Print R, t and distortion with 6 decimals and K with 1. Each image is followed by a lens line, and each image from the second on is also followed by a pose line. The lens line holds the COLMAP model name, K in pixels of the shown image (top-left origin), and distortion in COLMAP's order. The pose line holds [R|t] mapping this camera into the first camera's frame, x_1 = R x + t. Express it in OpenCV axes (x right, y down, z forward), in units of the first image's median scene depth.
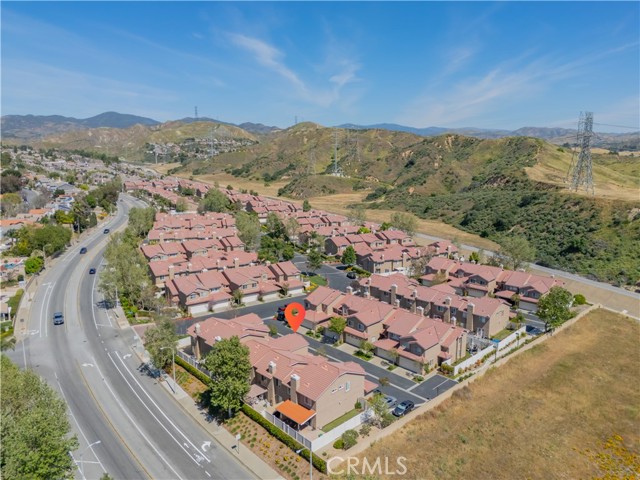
lens RADIAL K [[468.7, 0, 321.3], [0, 468.7, 248.7], [0, 0, 1]] dist [0.080925, -0.077163]
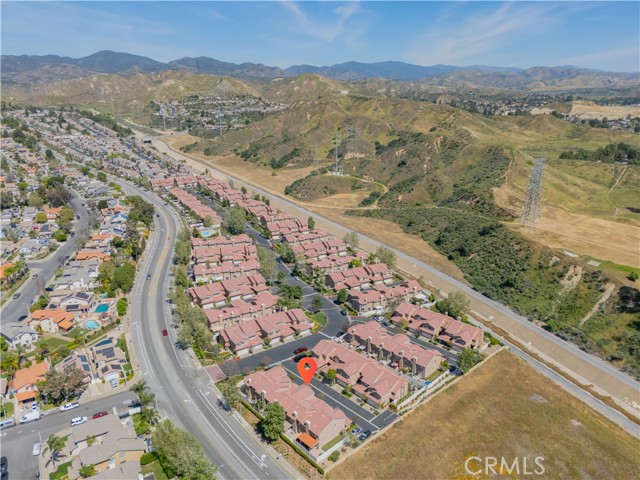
lens RADIAL K [[468.7, 0, 321.3], [0, 468.7, 248.7], [0, 0, 1]] dist [0.080925, -0.077163]
pose [[0.999985, 0.002796, -0.004770, 0.003389], [-0.002194, 0.992535, 0.121941, -0.381585], [0.005076, -0.121929, 0.992526, -0.473821]]
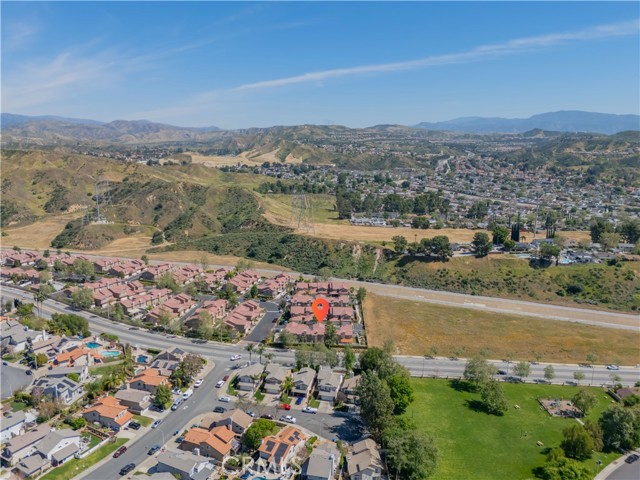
lens RADIAL K [[486.2, 0, 310.3], [0, 486.2, 240.5], [0, 0, 1]] dist [0.095980, -0.113561]
pose [[0.715163, -0.140745, 0.684640, -1.473923], [0.141996, 0.988346, 0.054854, -0.348229], [-0.684382, 0.057987, 0.726814, -0.829264]]
